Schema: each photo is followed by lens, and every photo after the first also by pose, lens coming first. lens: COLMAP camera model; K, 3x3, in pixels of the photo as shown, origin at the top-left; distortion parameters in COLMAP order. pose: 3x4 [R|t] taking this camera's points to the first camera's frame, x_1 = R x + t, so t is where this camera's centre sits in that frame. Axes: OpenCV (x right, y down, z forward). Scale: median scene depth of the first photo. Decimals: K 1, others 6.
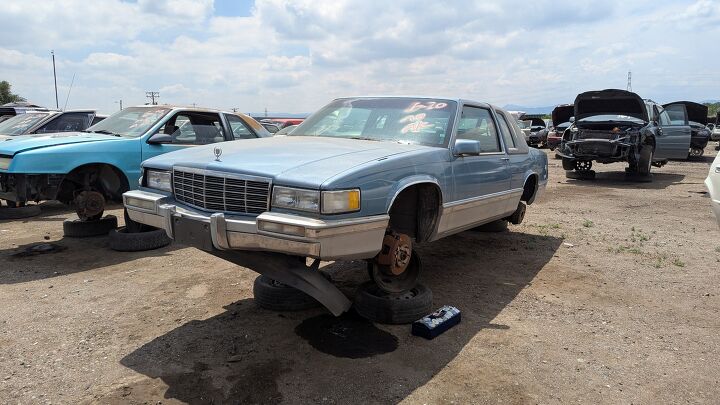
lens RADIAL K [[516.6, 0, 366.8], [0, 516.6, 198.1], [0, 0, 1]] dist [0.061567, -0.052116]
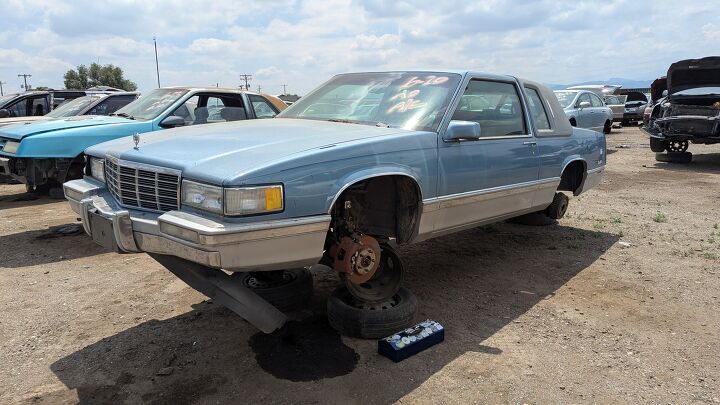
lens RADIAL K [[516.6, 0, 363.6], [0, 516.6, 198.9], [0, 0, 1]] dist [0.061567, -0.052116]
pose [[0.984308, 0.018409, -0.175498, 0.170194], [-0.011172, 0.999049, 0.042140, -0.020309], [0.176107, -0.039518, 0.983577, 0.141662]]
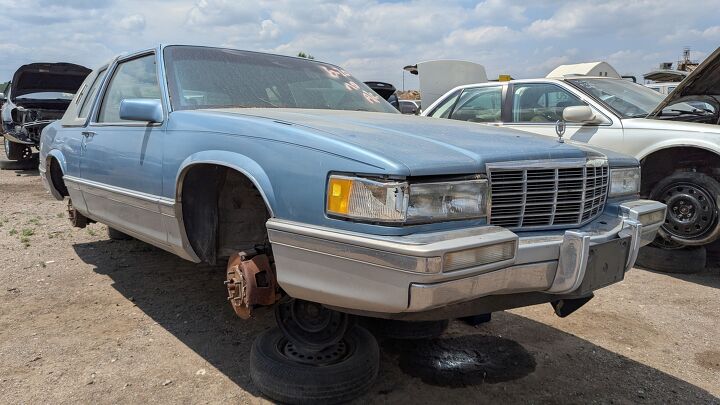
lens RADIAL K [[518.0, 0, 356.9], [0, 518.0, 199.9], [0, 0, 1]] dist [0.048510, -0.037383]
pose [[0.294440, -0.154233, 0.943142, -0.659832], [0.122624, 0.984831, 0.122768, -0.077218], [-0.947770, 0.079504, 0.308886, 0.730101]]
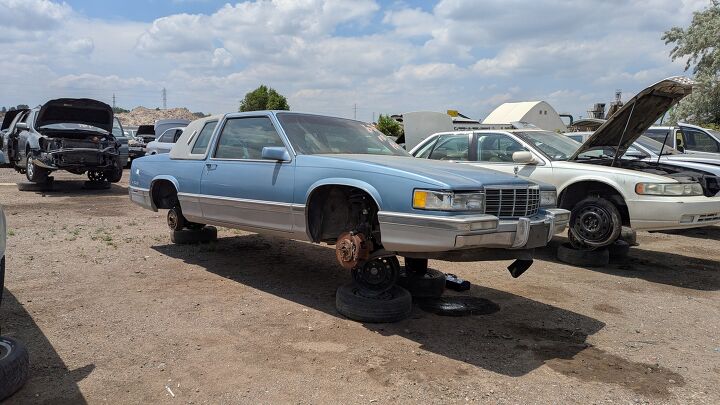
lens RADIAL K [[518.0, 0, 345.3], [0, 518.0, 199.9], [0, 0, 1]] dist [0.048510, -0.037383]
pose [[0.224643, -0.097307, 0.969571, -1.109762], [0.102090, 0.991876, 0.075892, -0.107454], [-0.969079, 0.081935, 0.232752, 0.777083]]
